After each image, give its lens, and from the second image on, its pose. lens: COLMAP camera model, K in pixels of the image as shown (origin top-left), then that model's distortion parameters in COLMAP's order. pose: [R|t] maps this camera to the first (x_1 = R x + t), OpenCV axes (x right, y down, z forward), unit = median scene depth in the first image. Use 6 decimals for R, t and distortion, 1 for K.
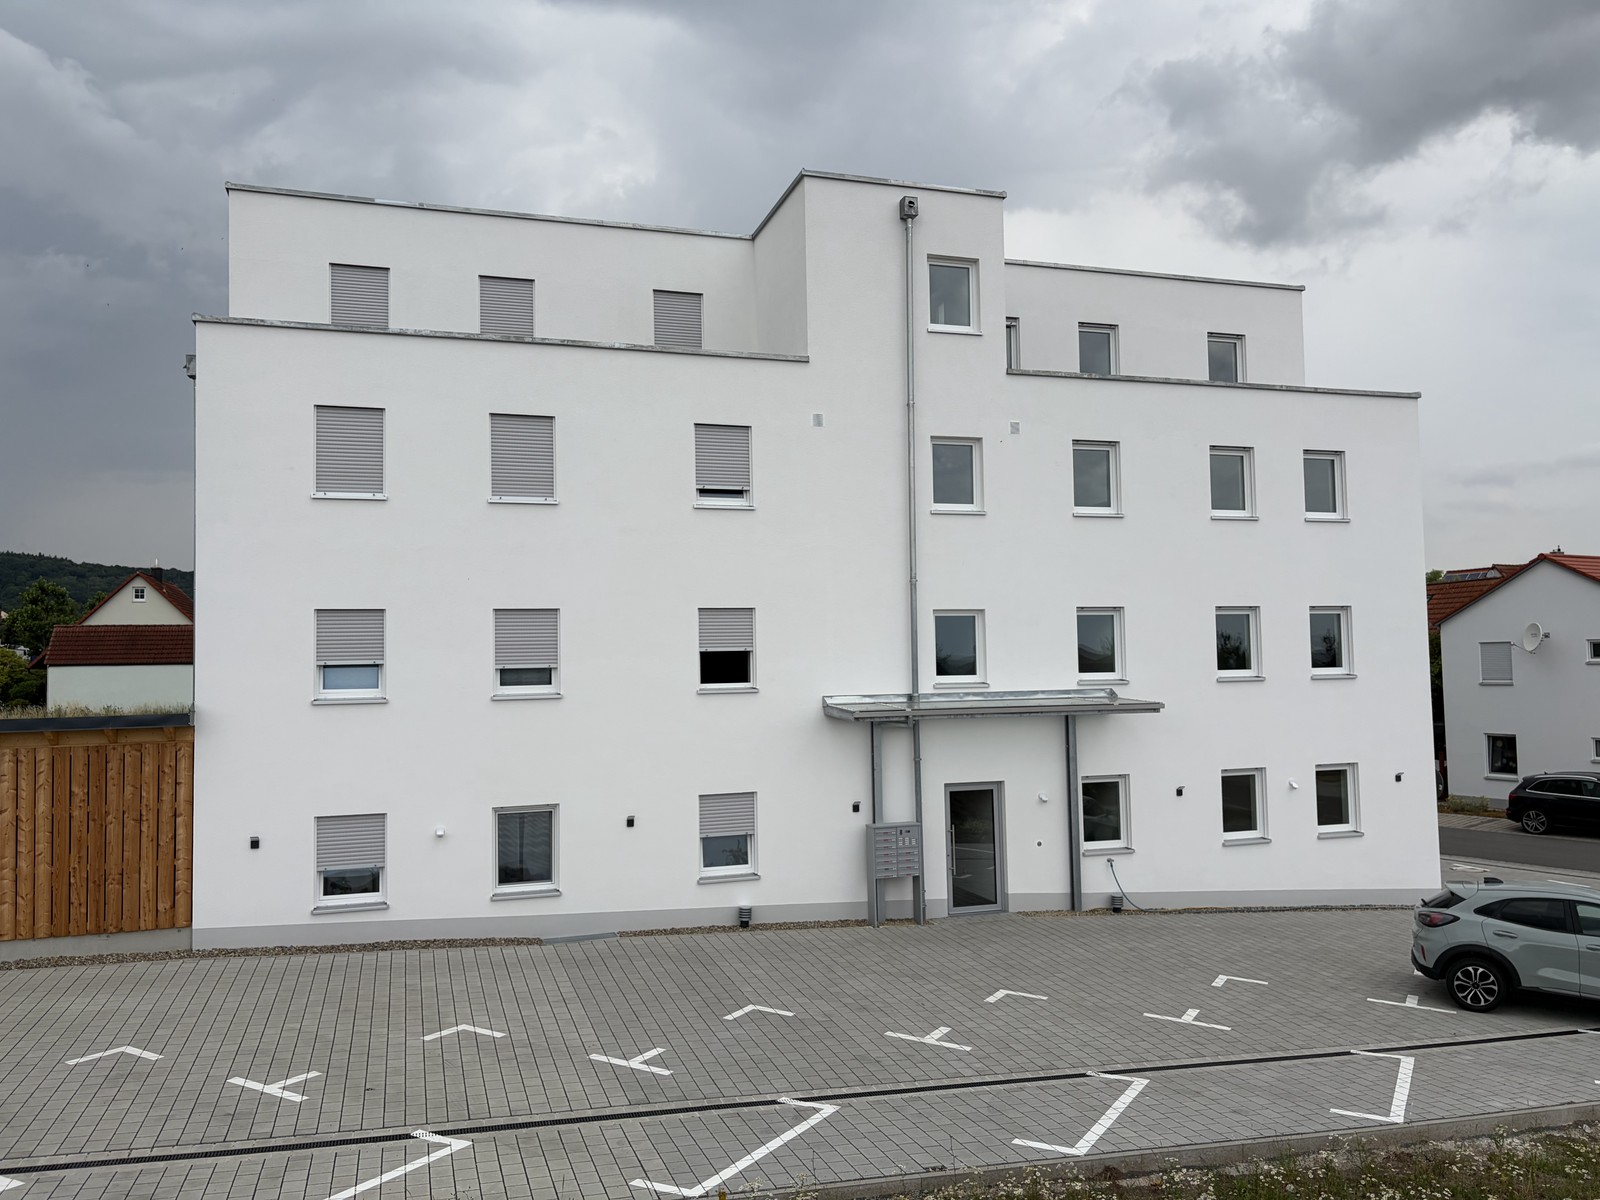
lens RADIAL K [[1190.2, 0, 798.8], [0, 1190.2, 574.9], [0, 0, 1]] dist [0.002609, -0.002758]
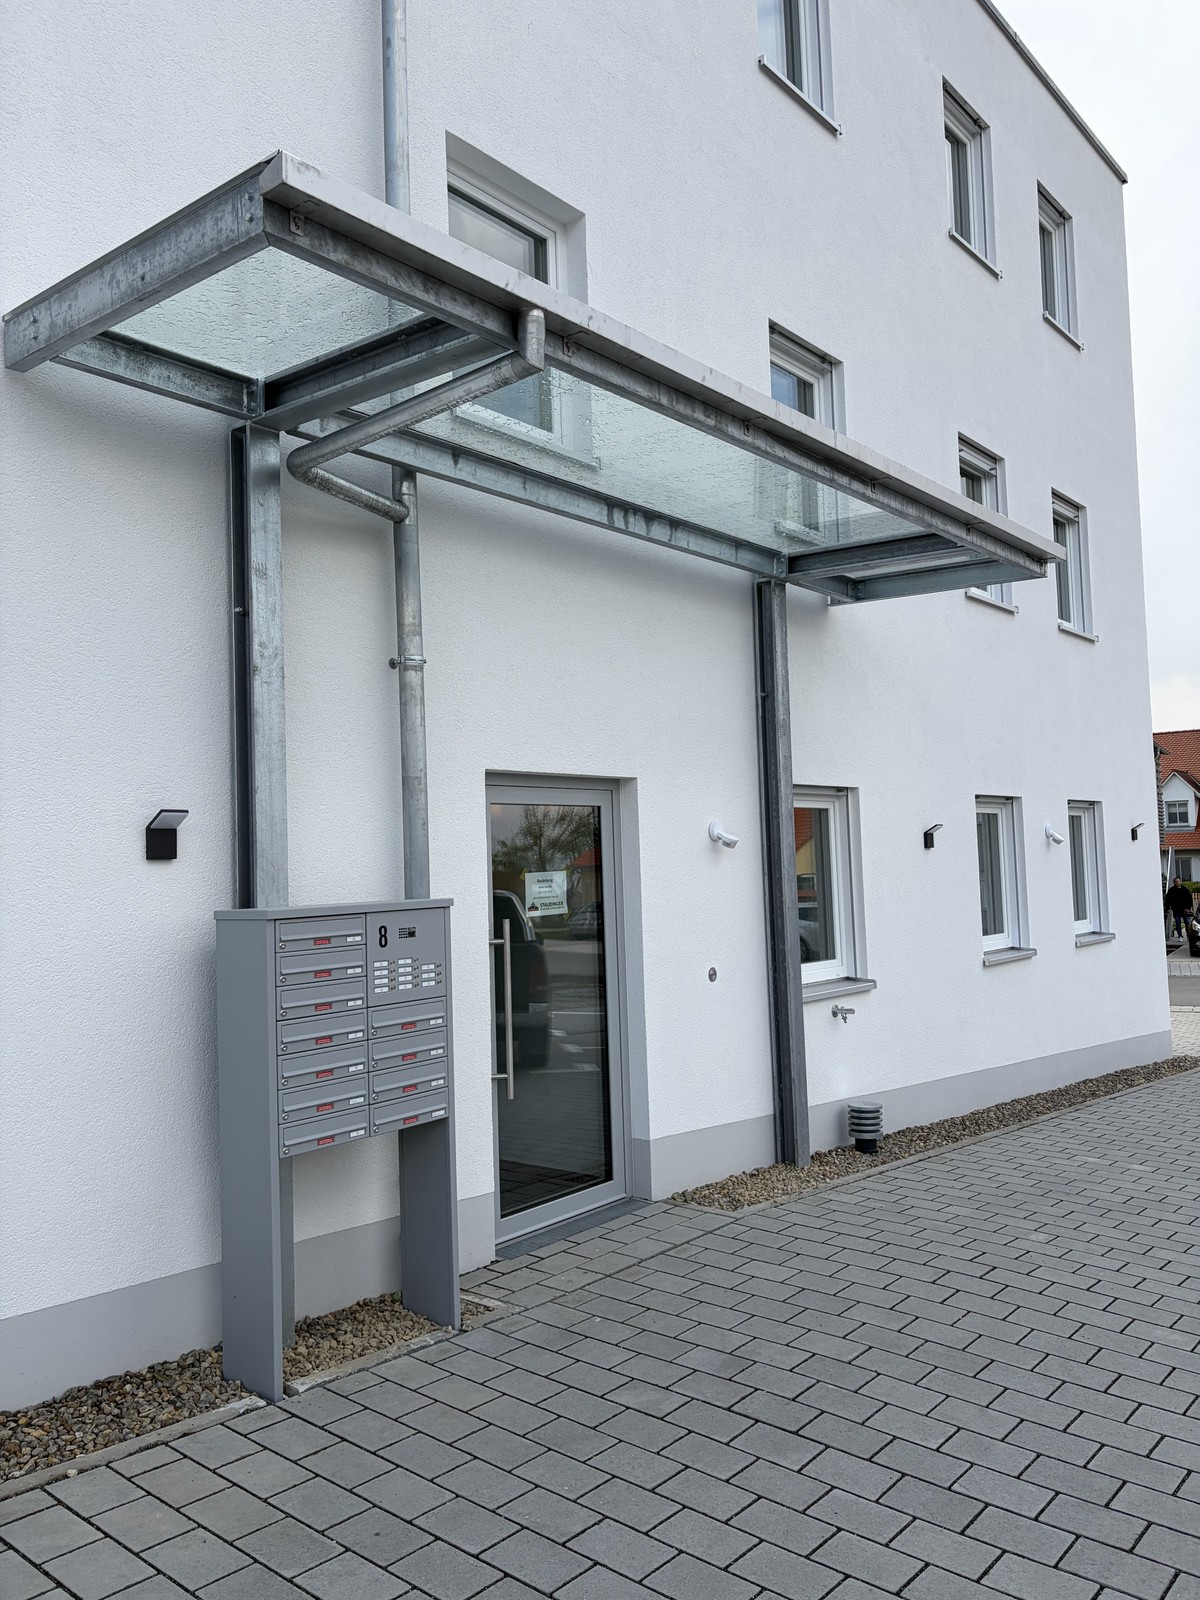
lens RADIAL K [[1201.0, 0, 600.0], [0, 1201.0, 800.0], [0, 0, 1]] dist [0.002296, -0.000939]
pose [[0.847480, 0.020156, 0.530444, 0.001257], [-0.032785, 0.999359, 0.014405, 0.177578], [-0.529814, -0.029599, 0.847597, 0.752234]]
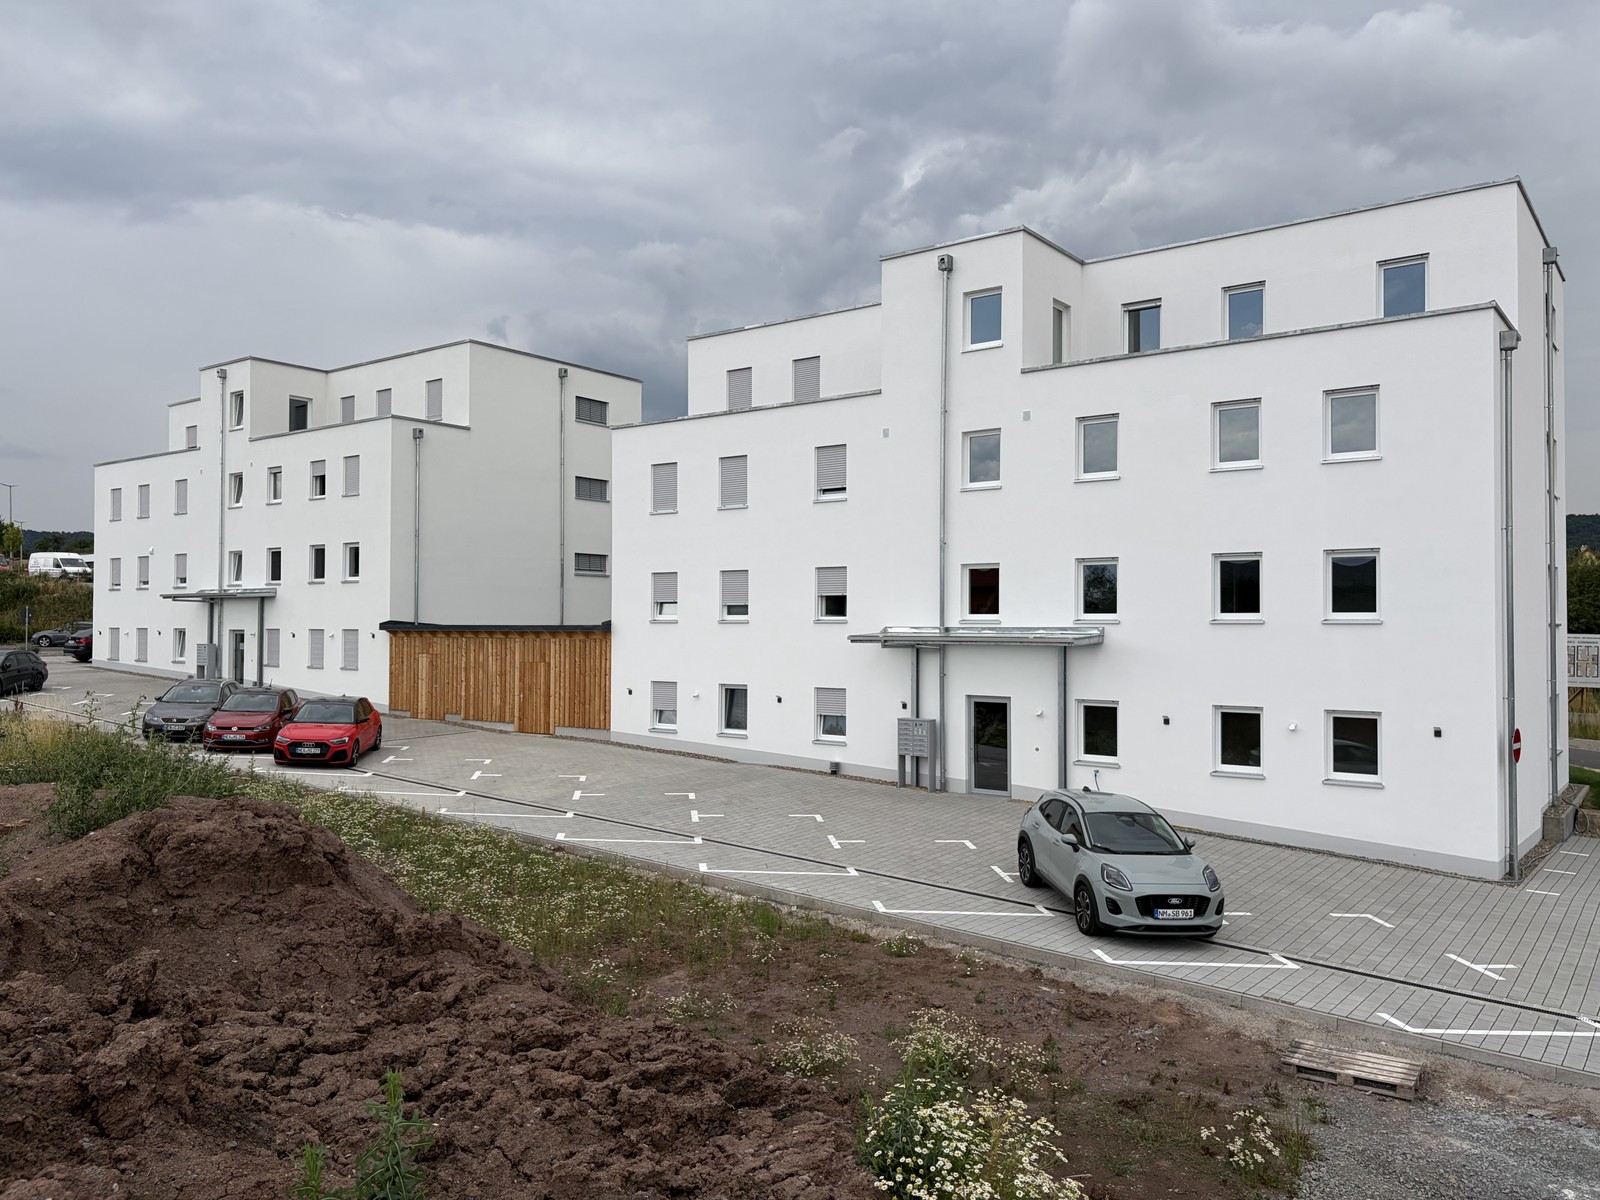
lens RADIAL K [[1201.0, 0, 800.0], [0, 1201.0, 600.0], [0, 0, 1]] dist [0.002296, -0.000939]
pose [[0.567254, -0.005000, -0.823527, 1.115215], [0.037912, 0.999080, 0.020049, 0.035931], [0.822670, -0.042595, 0.566922, 0.088971]]
